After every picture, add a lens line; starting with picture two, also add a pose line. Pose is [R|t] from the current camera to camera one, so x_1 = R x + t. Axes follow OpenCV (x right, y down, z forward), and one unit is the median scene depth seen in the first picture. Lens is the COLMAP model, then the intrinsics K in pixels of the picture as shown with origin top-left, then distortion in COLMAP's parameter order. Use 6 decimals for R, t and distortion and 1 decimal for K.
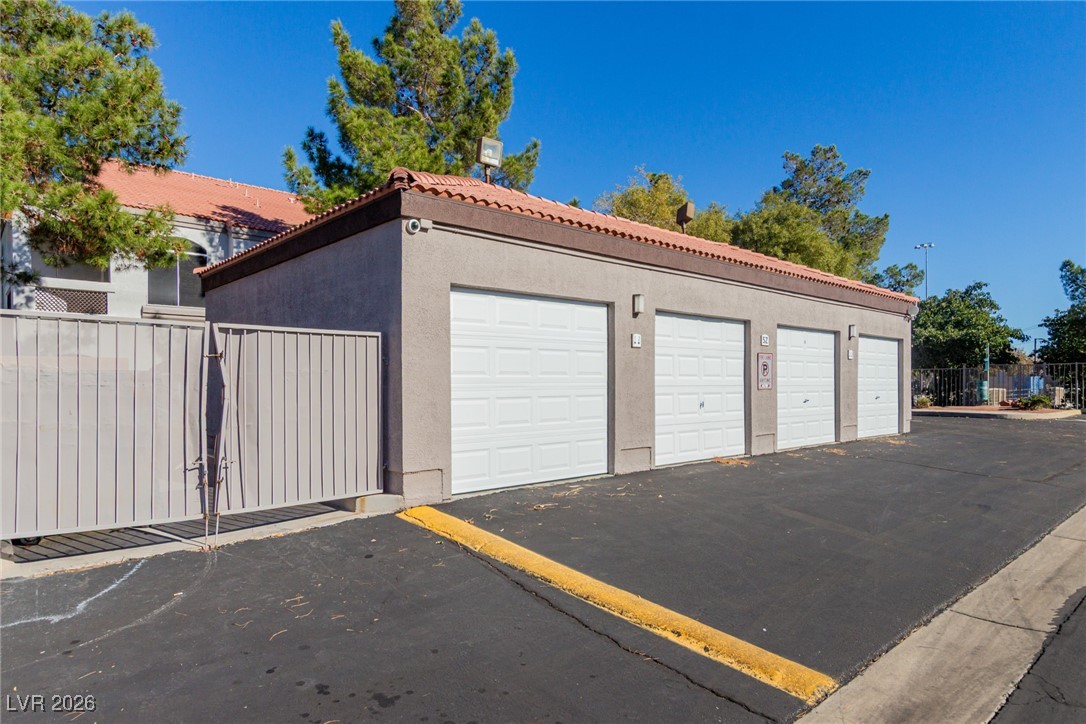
lens RADIAL K [[647.4, 0, 542.8], [0, 647.4, 396.9], [0, 0, 1]] dist [-0.000638, 0.000161]
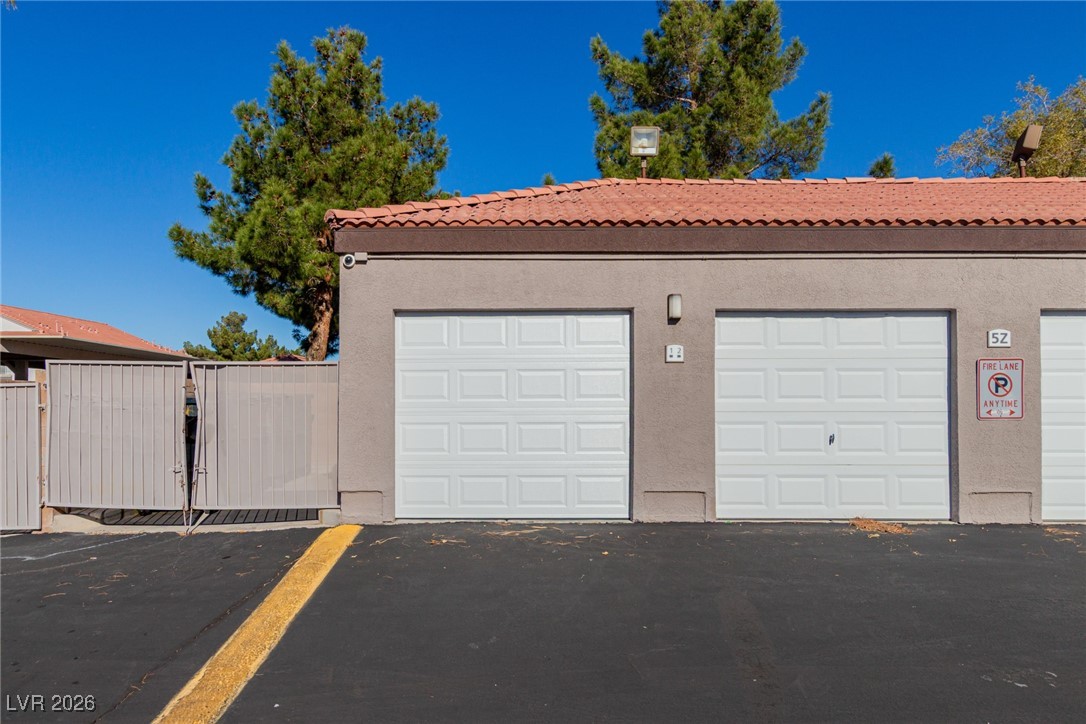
lens RADIAL K [[714.5, 0, 542.9], [0, 714.5, 401.8], [0, 0, 1]] dist [0.000221, 0.002523]
pose [[0.732721, 0.003356, -0.680521, 0.604082], [-0.015284, 0.999817, -0.011526, -0.016050], [0.680357, 0.018846, 0.732638, 0.258302]]
